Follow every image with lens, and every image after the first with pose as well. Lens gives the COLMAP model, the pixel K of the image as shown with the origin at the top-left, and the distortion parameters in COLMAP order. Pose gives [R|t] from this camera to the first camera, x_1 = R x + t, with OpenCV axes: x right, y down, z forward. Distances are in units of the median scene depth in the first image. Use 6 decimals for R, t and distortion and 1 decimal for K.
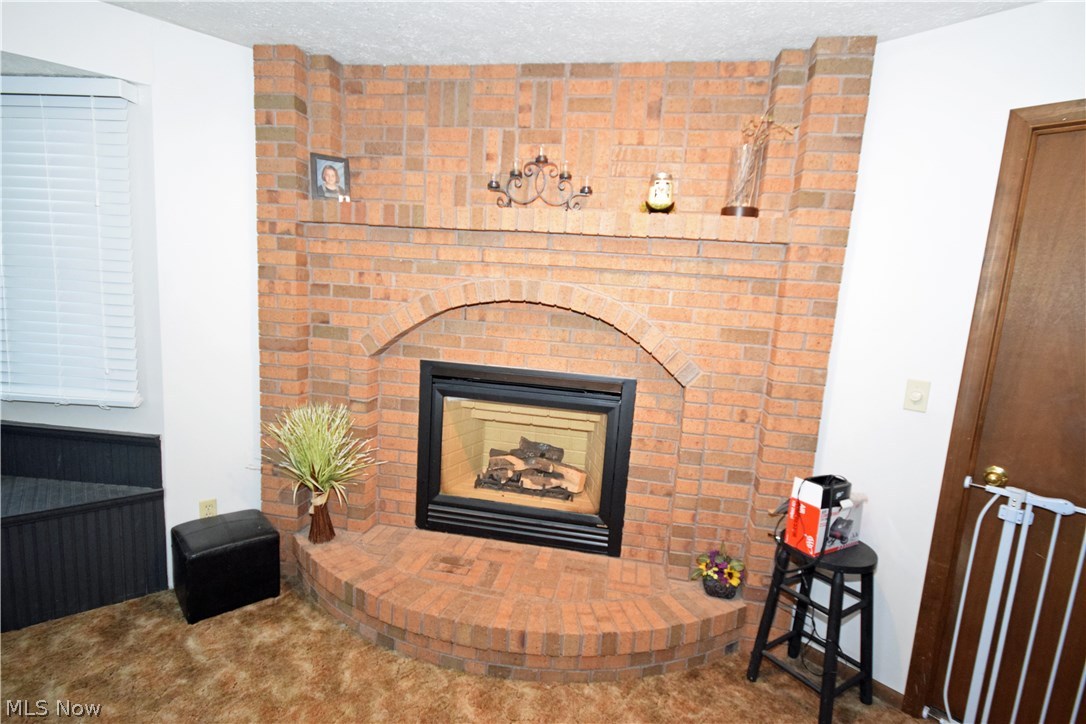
lens RADIAL K [[514.1, 0, 541.1], [0, 514.1, 368.9], [0, 0, 1]] dist [0.003222, 0.002227]
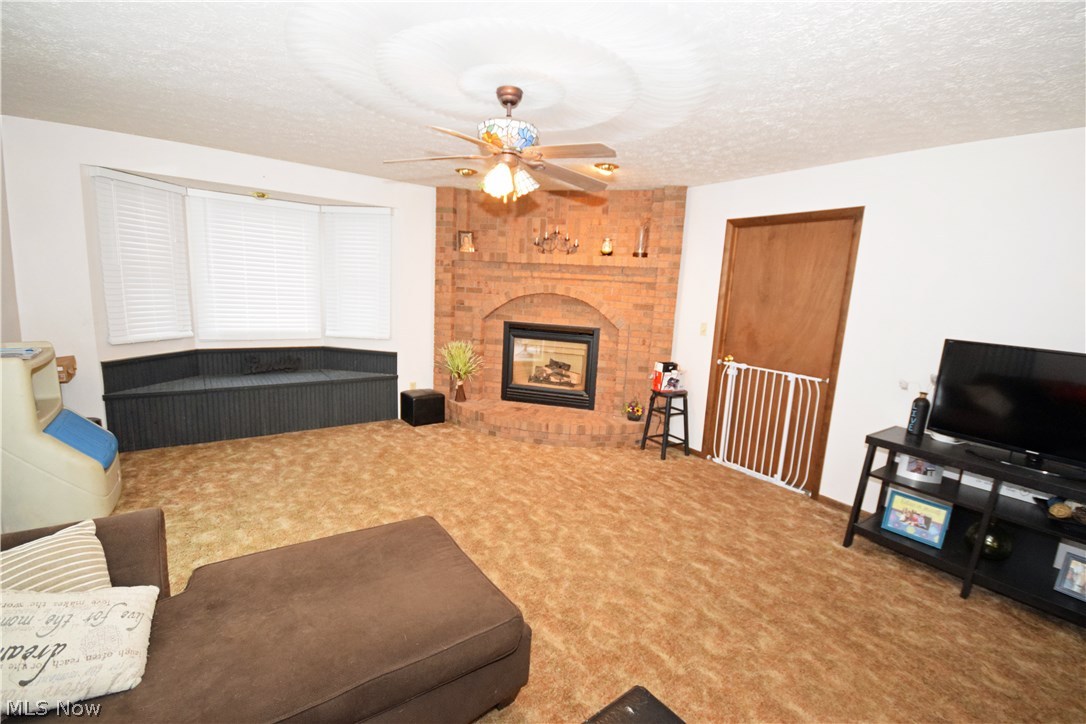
lens RADIAL K [[473.6, 0, 541.9], [0, 473.6, 368.5], [0, 0, 1]] dist [-0.001461, -0.000144]
pose [[0.995384, 0.003179, -0.095915, 0.135342], [-0.001608, 0.999863, 0.016459, 0.168006], [0.095955, -0.016229, 0.995253, -1.111462]]
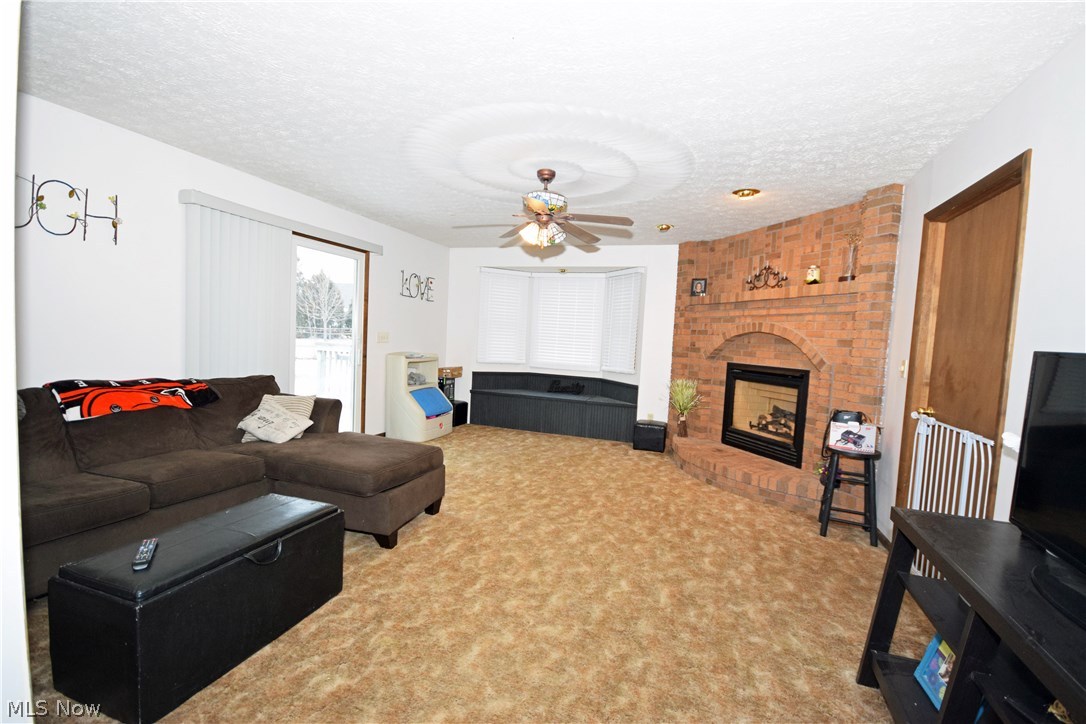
lens RADIAL K [[473.6, 0, 546.7], [0, 473.6, 370.5], [0, 0, 1]] dist [-0.001461, -0.000144]
pose [[0.491445, 0.022307, -0.870623, 1.256061], [-0.145226, 0.987774, -0.056668, 0.267496], [0.858715, 0.154287, 0.488677, -0.698418]]
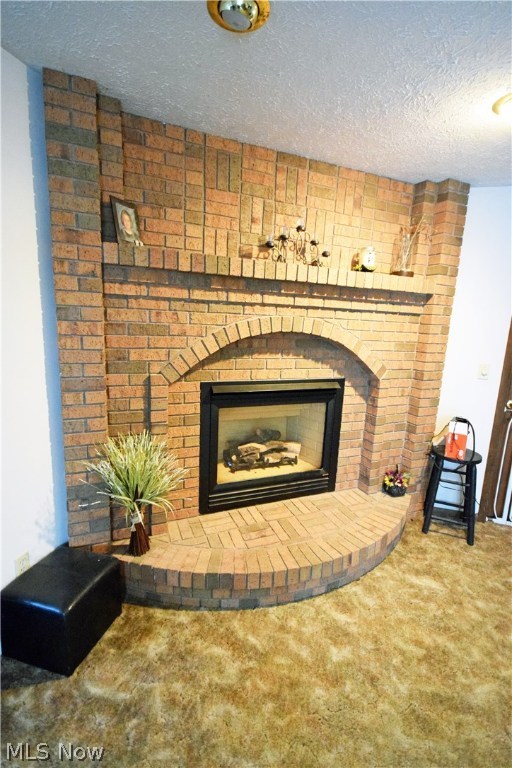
lens RADIAL K [[351.4, 0, 255.9], [0, 351.4, 386.3], [0, 0, 1]] dist [0.006343, -0.003338]
pose [[0.842783, -0.127365, 0.522968, -0.622966], [0.089833, 0.991257, 0.096644, -0.085805], [-0.530704, -0.034470, 0.846856, 0.240471]]
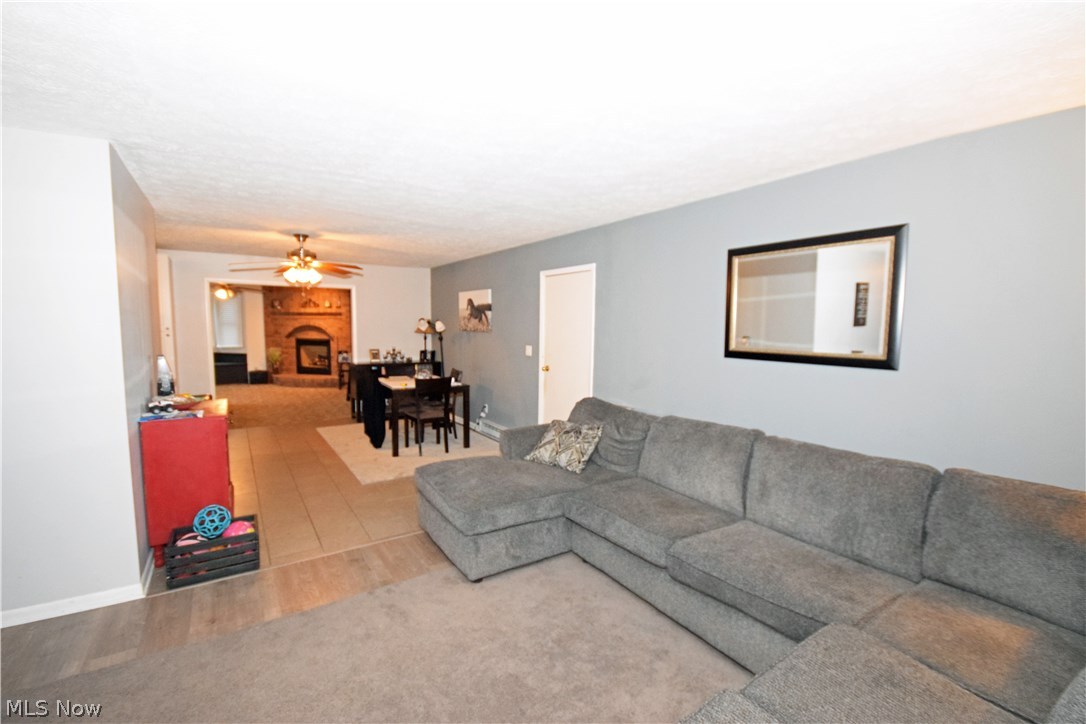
lens RADIAL K [[473.6, 0, 542.4], [0, 473.6, 366.4], [0, 0, 1]] dist [-0.001461, -0.000144]
pose [[0.990452, -0.039185, -0.132173, 2.989543], [0.030553, 0.997304, -0.066714, 0.696773], [0.134431, 0.062038, 0.988979, -3.493425]]
